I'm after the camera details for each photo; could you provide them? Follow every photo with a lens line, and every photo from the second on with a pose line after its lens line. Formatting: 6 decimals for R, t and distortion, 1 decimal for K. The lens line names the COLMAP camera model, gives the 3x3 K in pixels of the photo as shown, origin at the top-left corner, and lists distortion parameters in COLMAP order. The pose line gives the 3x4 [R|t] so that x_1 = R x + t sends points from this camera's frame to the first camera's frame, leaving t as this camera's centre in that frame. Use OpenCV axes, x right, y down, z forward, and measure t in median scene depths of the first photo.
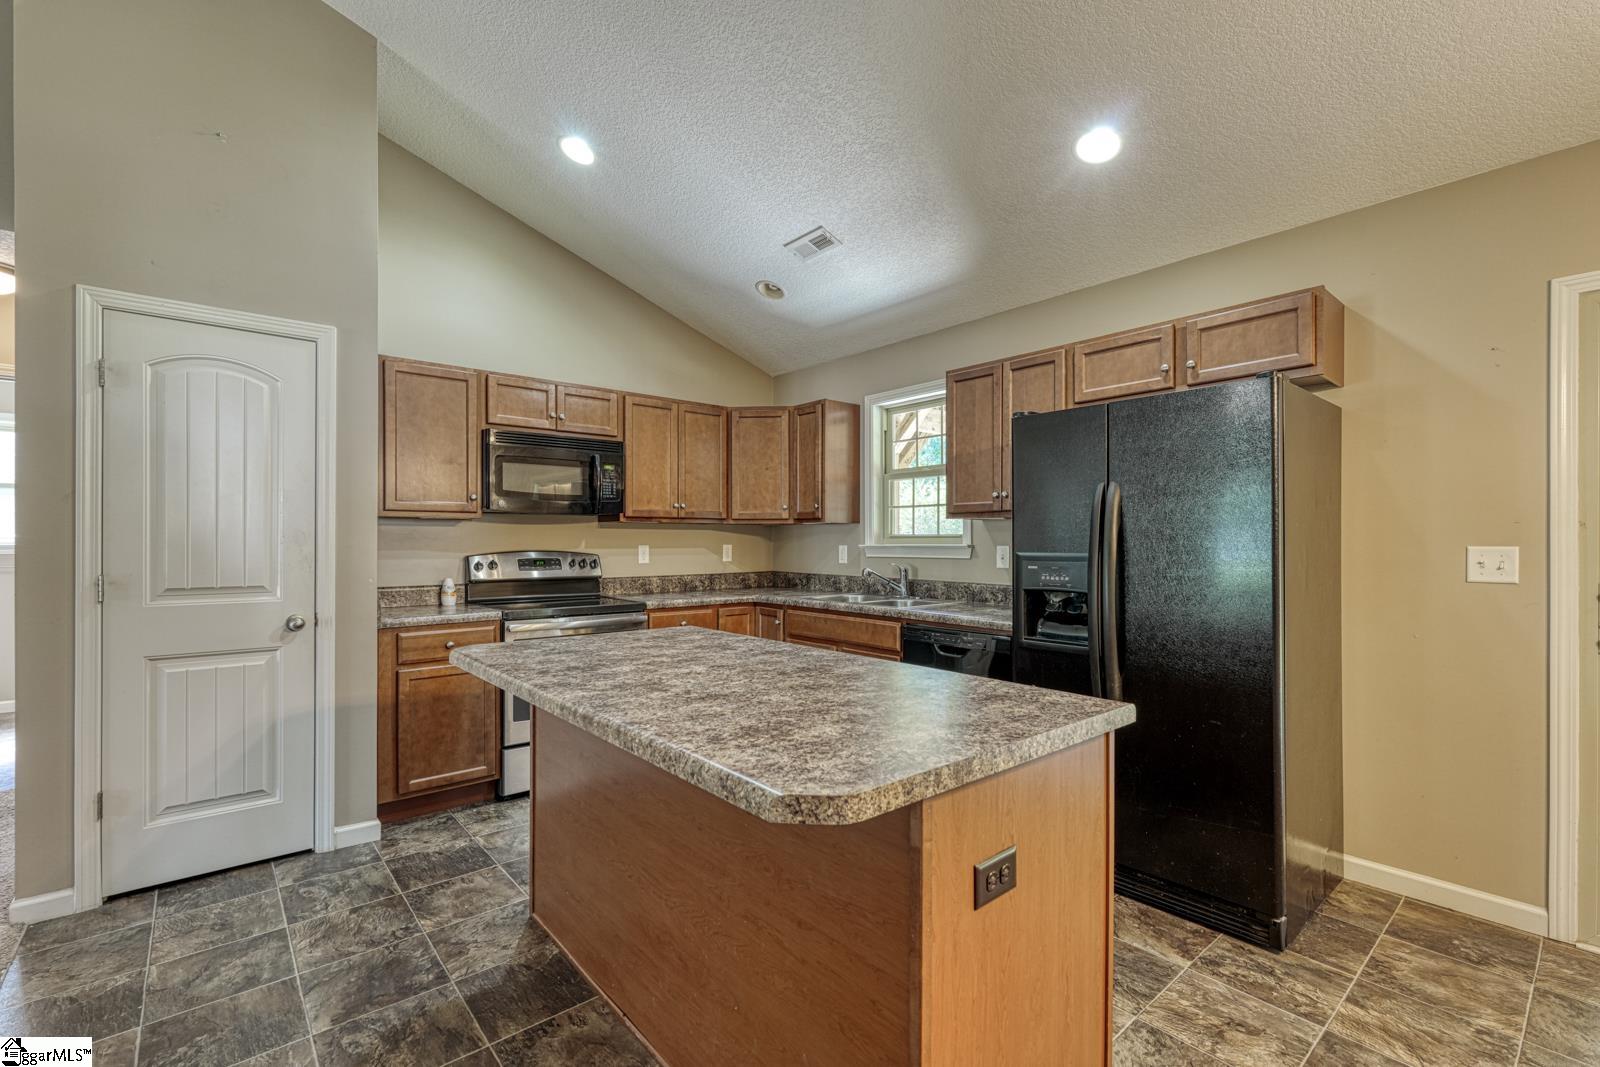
lens RADIAL K [[705.3, 0, 799.5], [0, 705.3, 542.3], [0, 0, 1]] dist [0.001708, 0.000203]
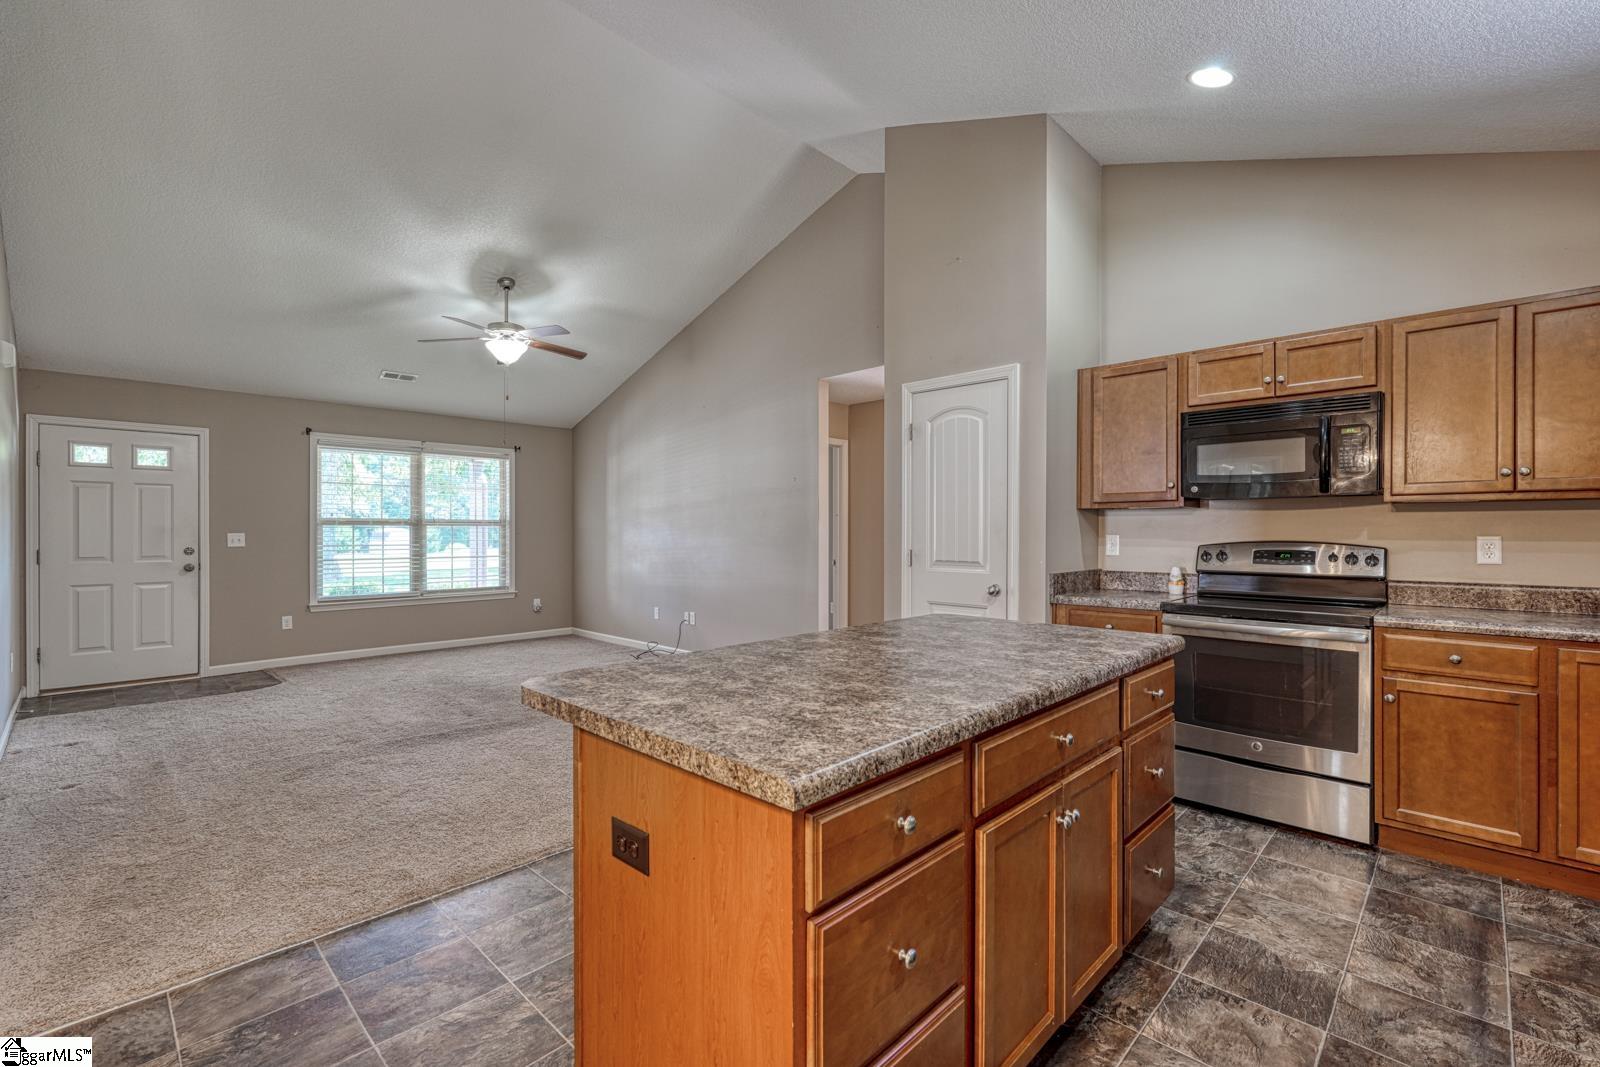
lens RADIAL K [[699.4, 0, 800.6], [0, 699.4, 530.0], [0, 0, 1]] dist [-0.000336, -0.000354]
pose [[0.095614, -0.000500, -0.995418, 0.440228], [-0.001436, 0.999999, -0.000641, -0.000059], [0.995417, 0.001491, 0.095613, 0.376392]]
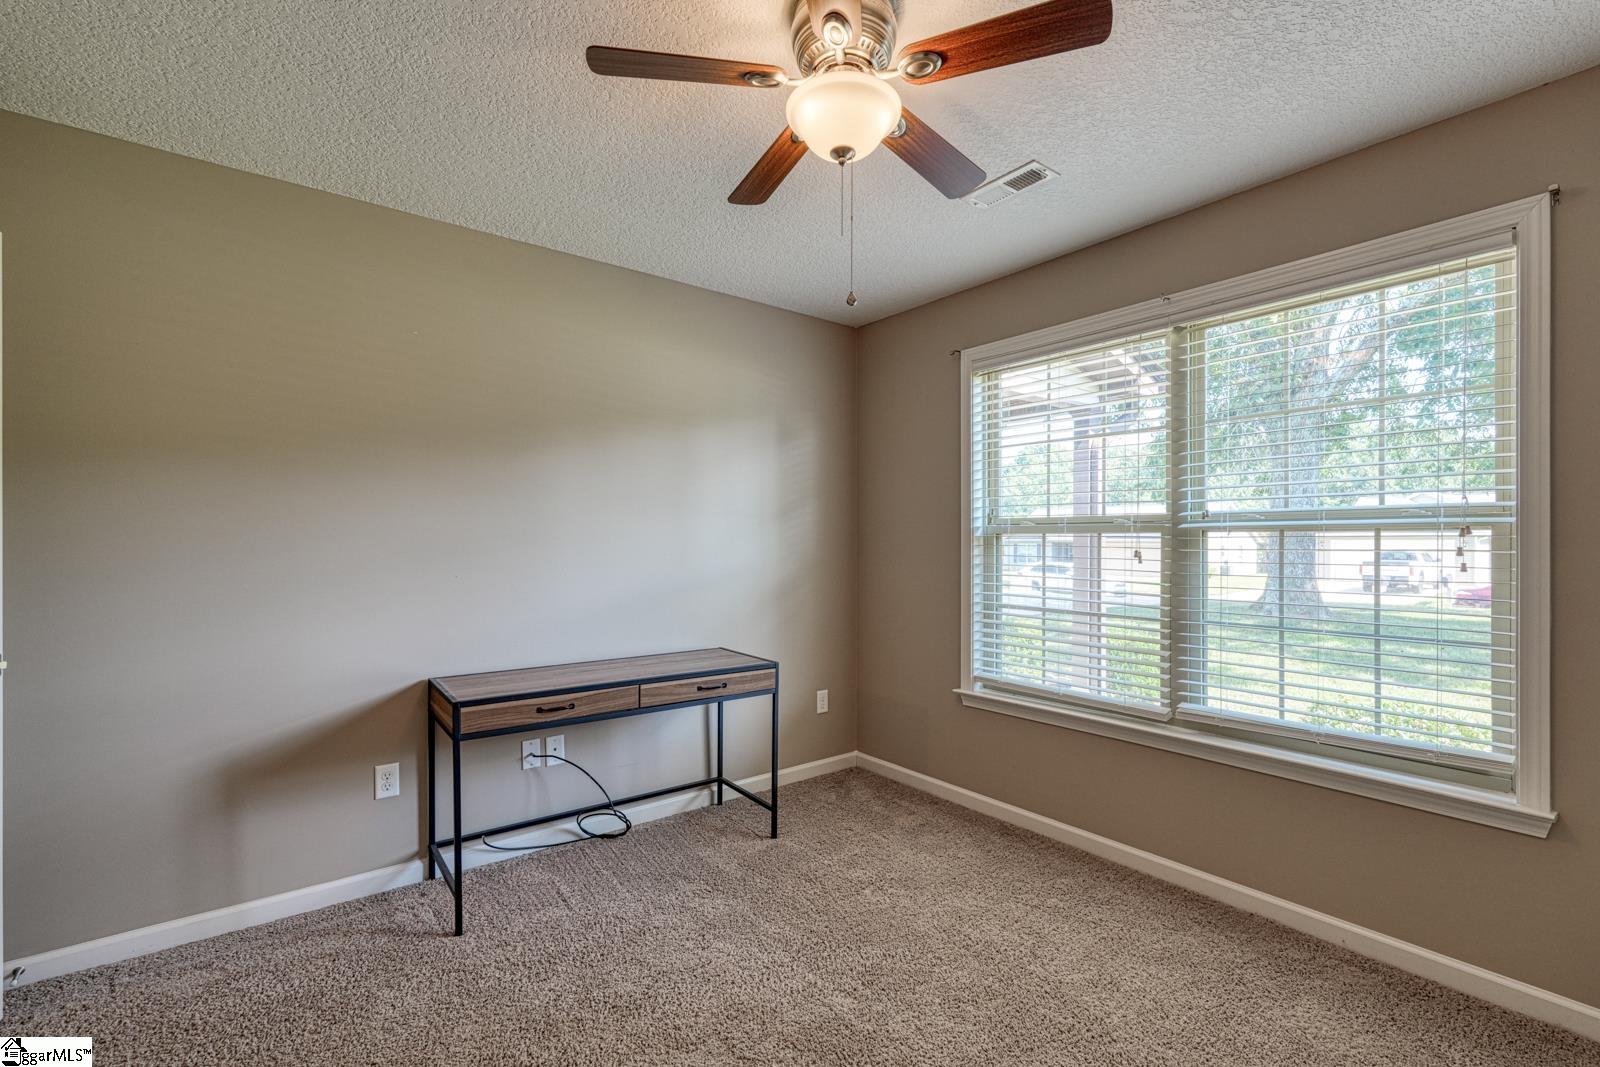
lens RADIAL K [[736.7, 0, 764.9], [0, 736.7, 547.1], [0, 0, 1]] dist [0.003092, 0.000407]
pose [[-0.998831, -0.002167, 0.048292, -1.242430], [-0.002068, 0.999996, 0.002096, 0.003662], [-0.048296, 0.001993, -0.998831, 0.265404]]
